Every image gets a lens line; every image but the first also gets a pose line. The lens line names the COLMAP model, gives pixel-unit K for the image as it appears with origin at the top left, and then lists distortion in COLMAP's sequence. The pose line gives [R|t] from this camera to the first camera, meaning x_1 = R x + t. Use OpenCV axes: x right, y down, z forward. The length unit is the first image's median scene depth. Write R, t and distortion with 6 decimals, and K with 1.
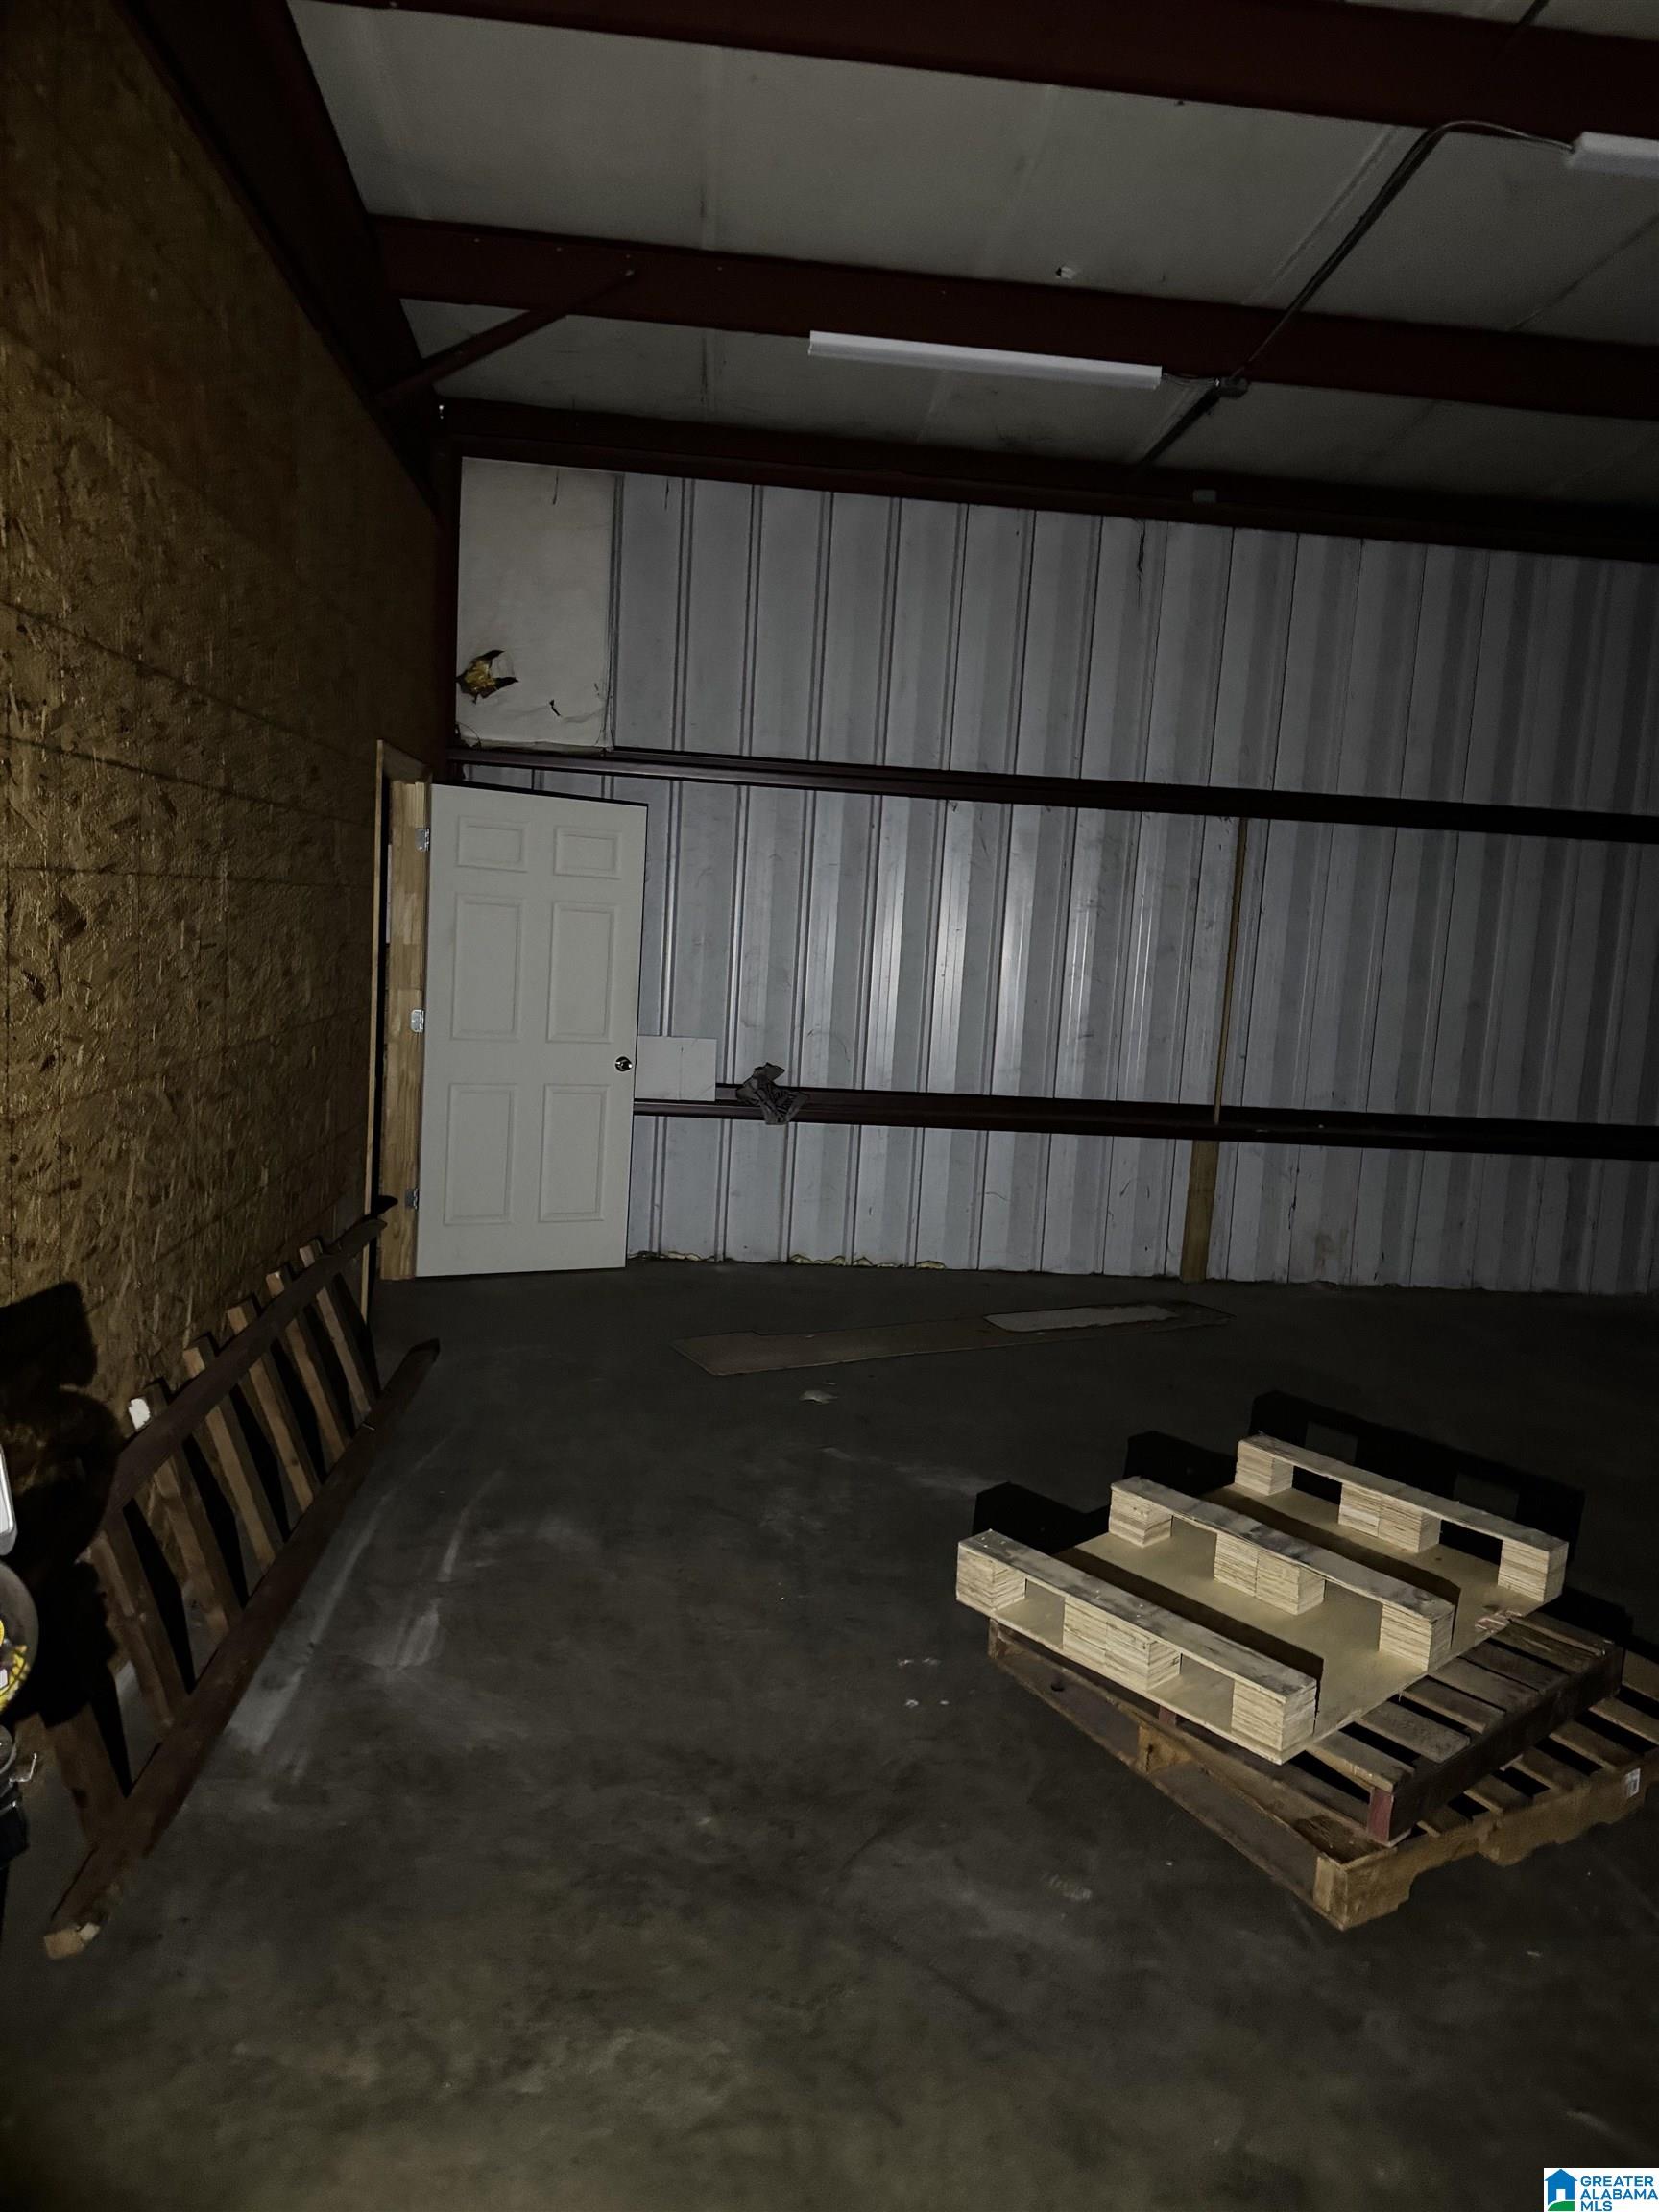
lens RADIAL K [[1824.9, 0, 829.5], [0, 1824.9, 1106.0], [0, 0, 1]] dist [-0.002815, 0.364036]
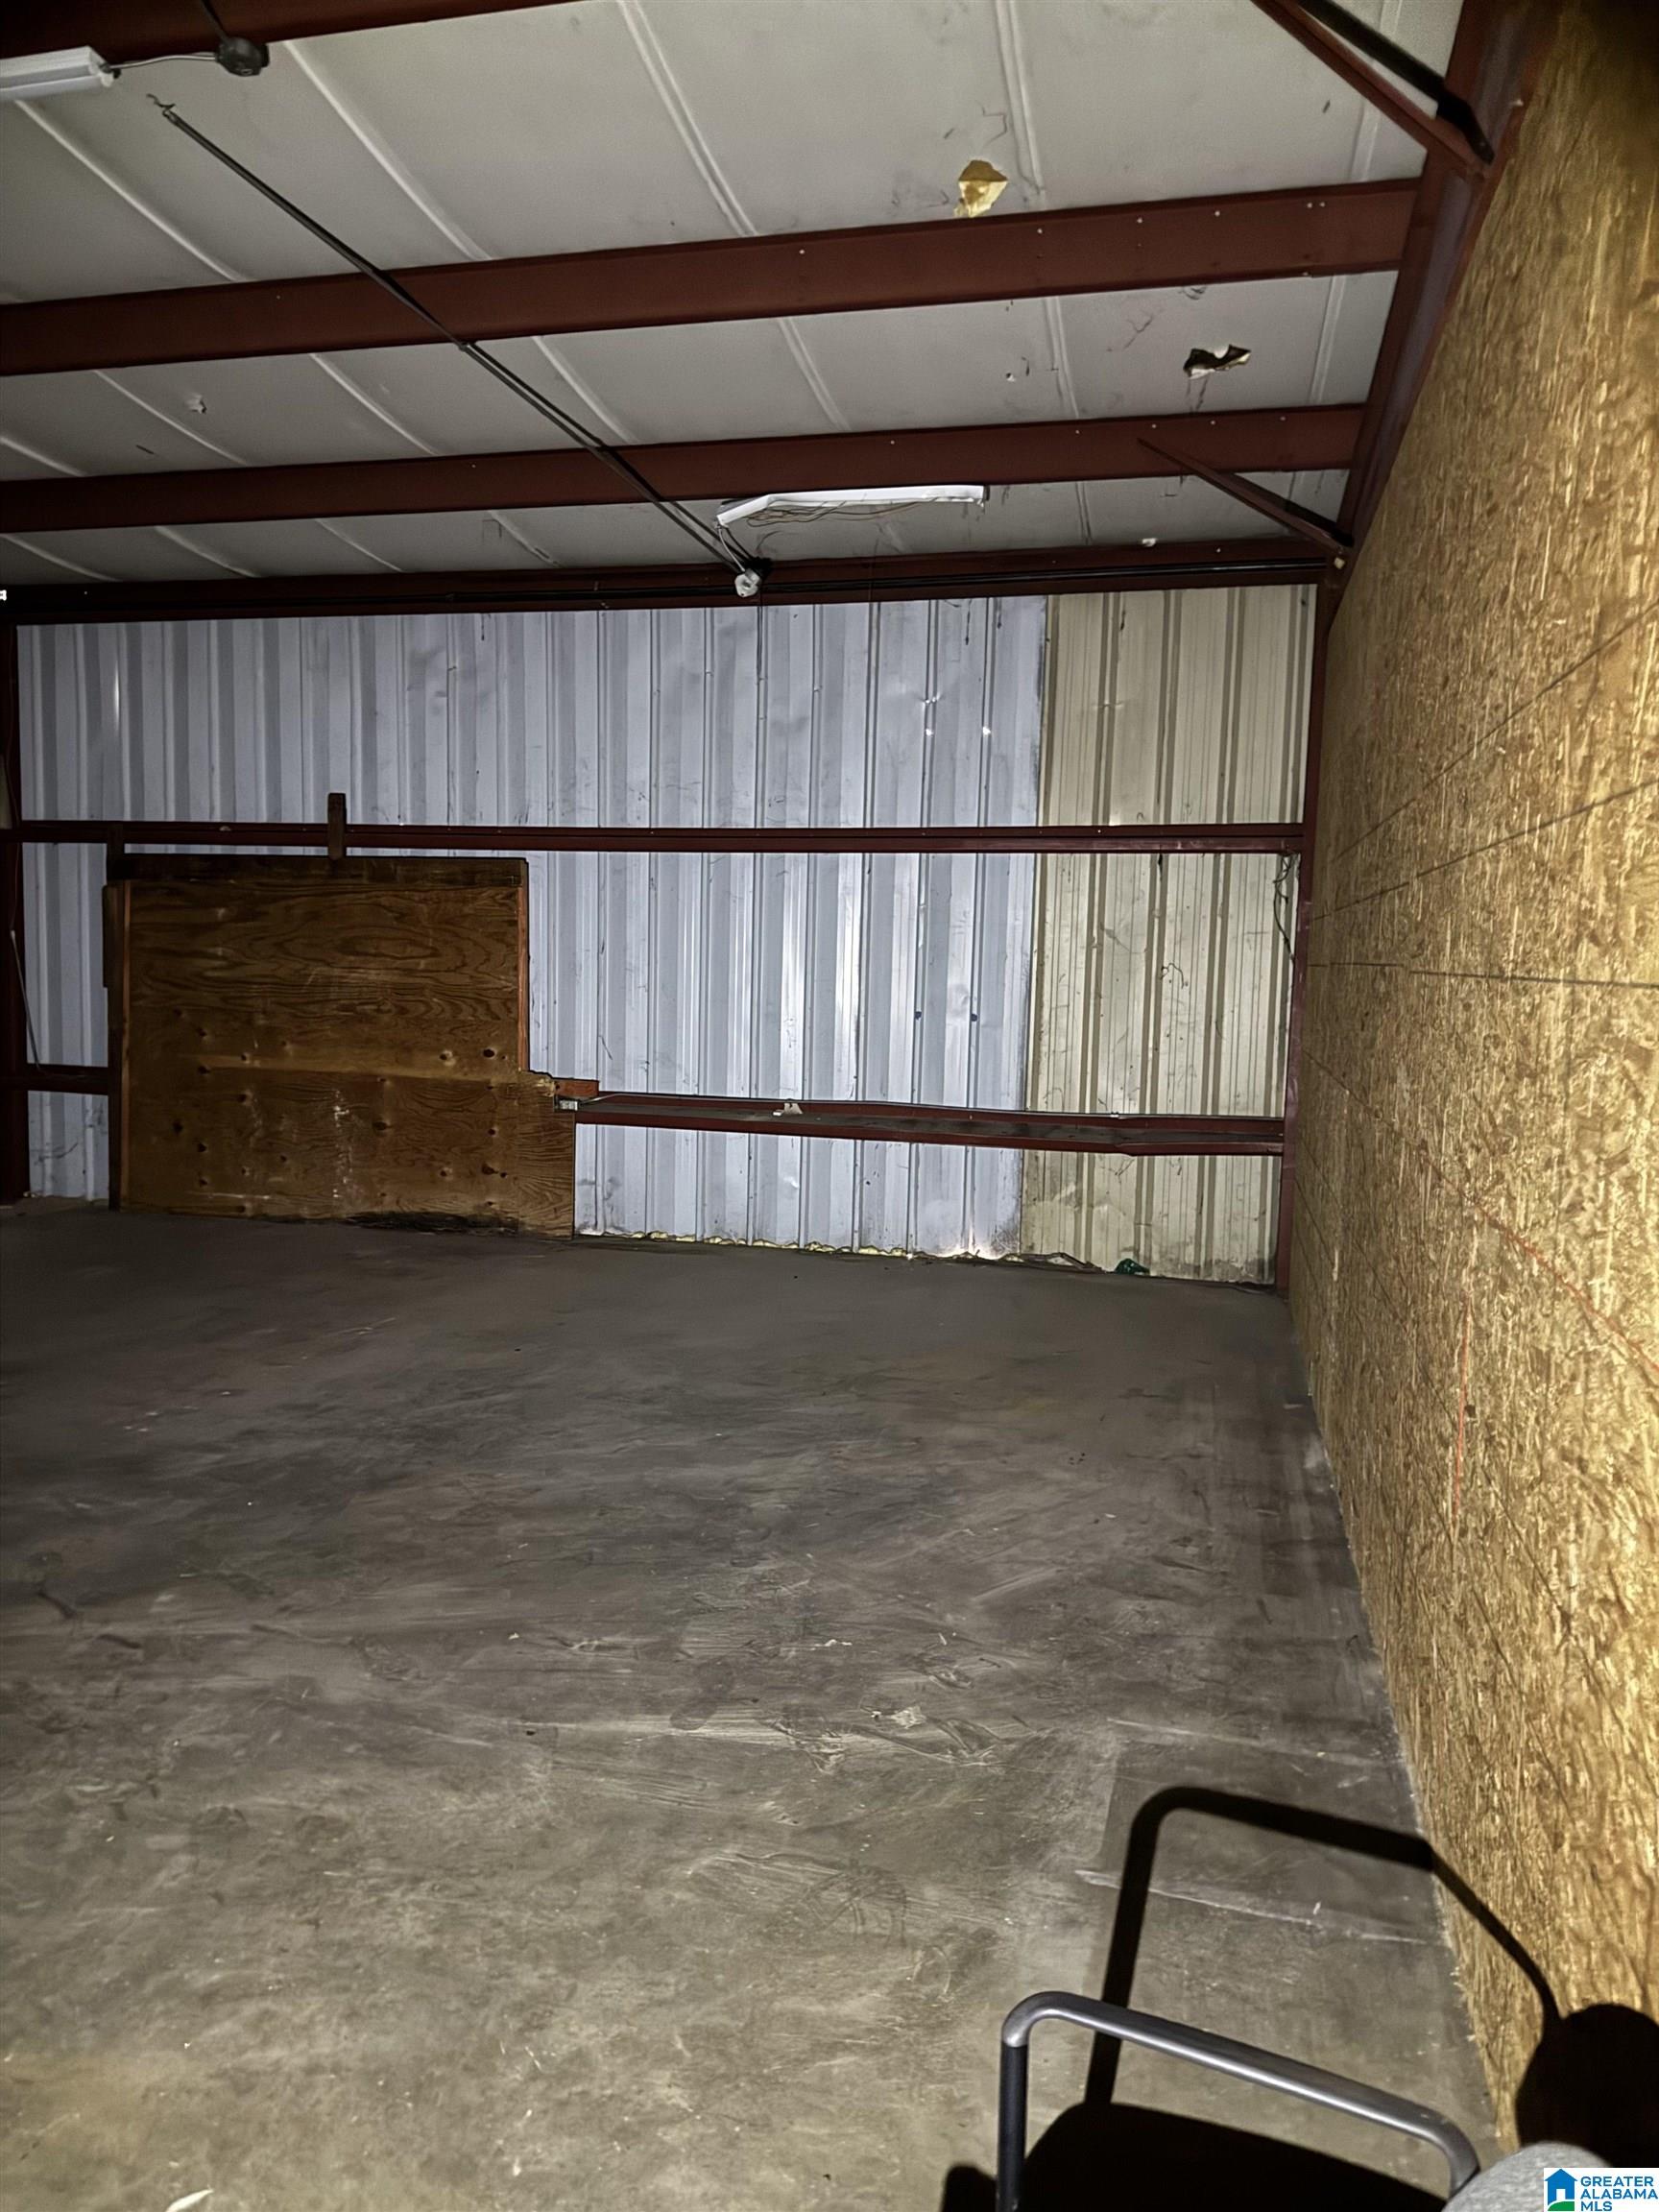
lens RADIAL K [[1545.3, 0, 824.4], [0, 1545.3, 1119.5], [0, 0, 1]] dist [0.032955, -0.043042]
pose [[0.930427, 0.001930, -0.366471, 0.477653], [-0.006154, 0.999927, -0.010357, 0.018849], [0.366424, 0.011892, 0.930372, 0.075929]]
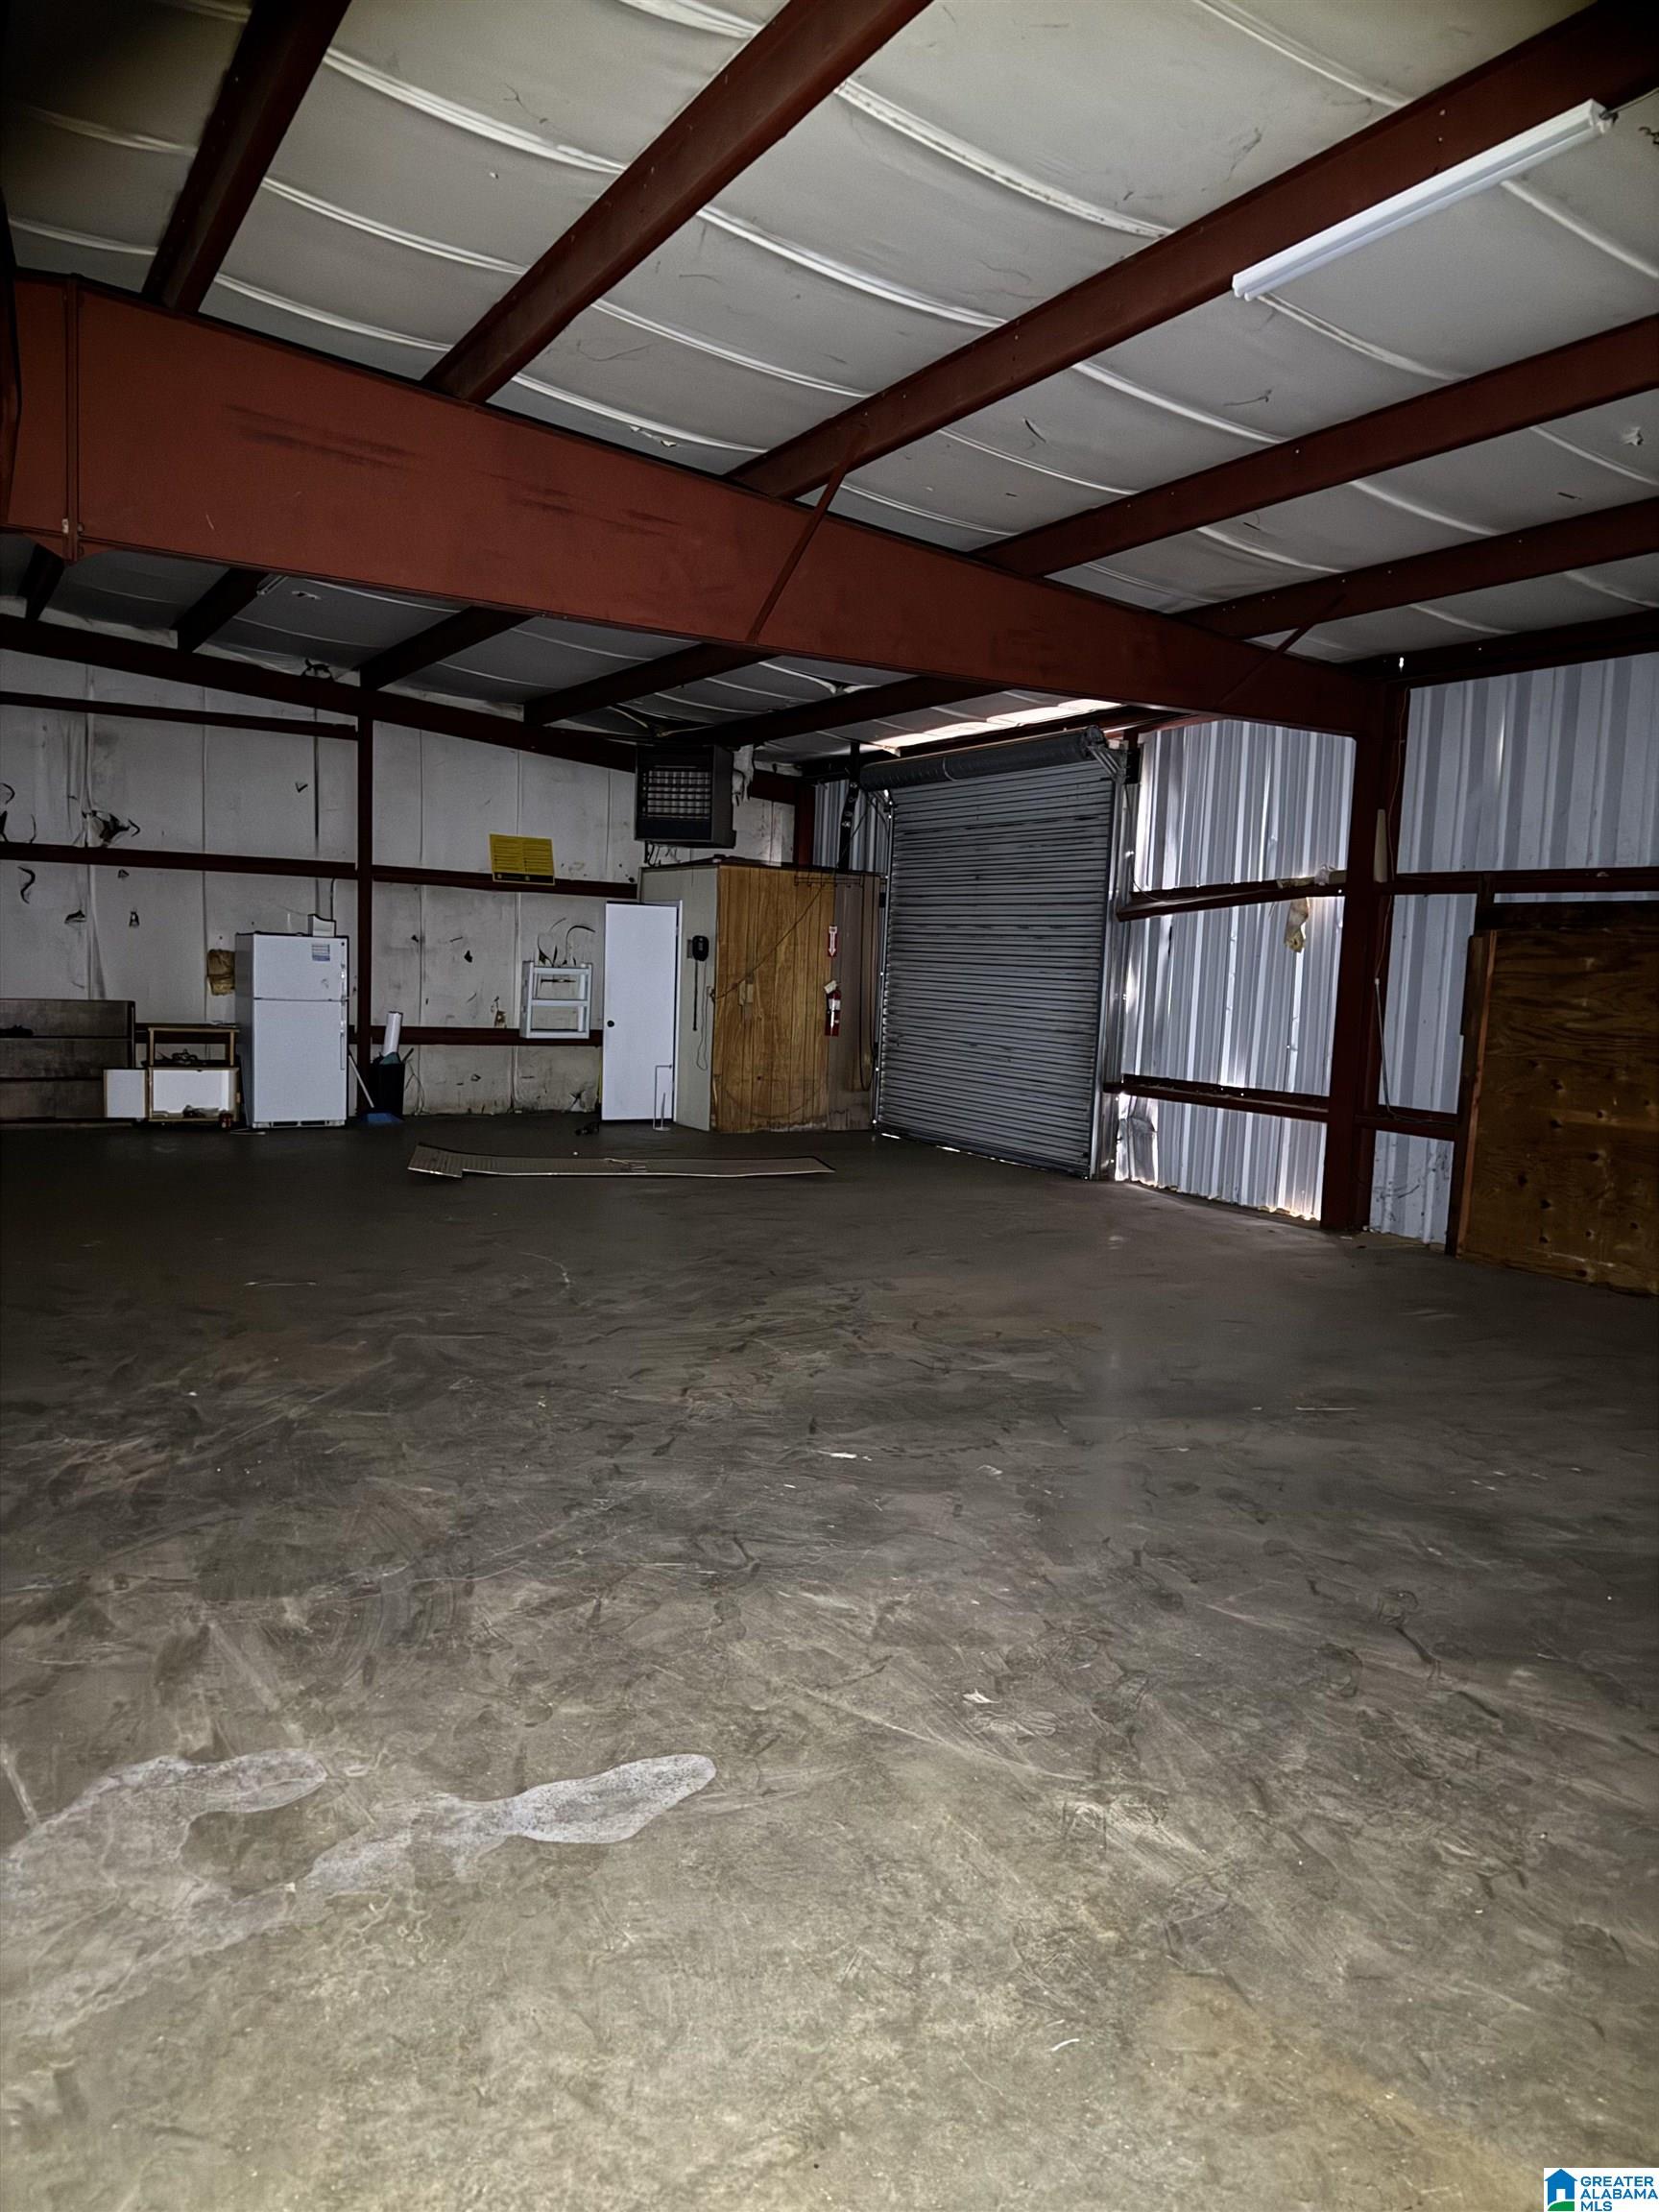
lens RADIAL K [[1545.3, 0, 824.4], [0, 1545.3, 1119.5], [0, 0, 1]] dist [0.032955, -0.043042]
pose [[0.395910, 0.051862, -0.916824, 0.452364], [-0.108262, 0.994077, 0.009482, 0.016682], [0.911885, 0.095503, 0.399180, 0.060558]]
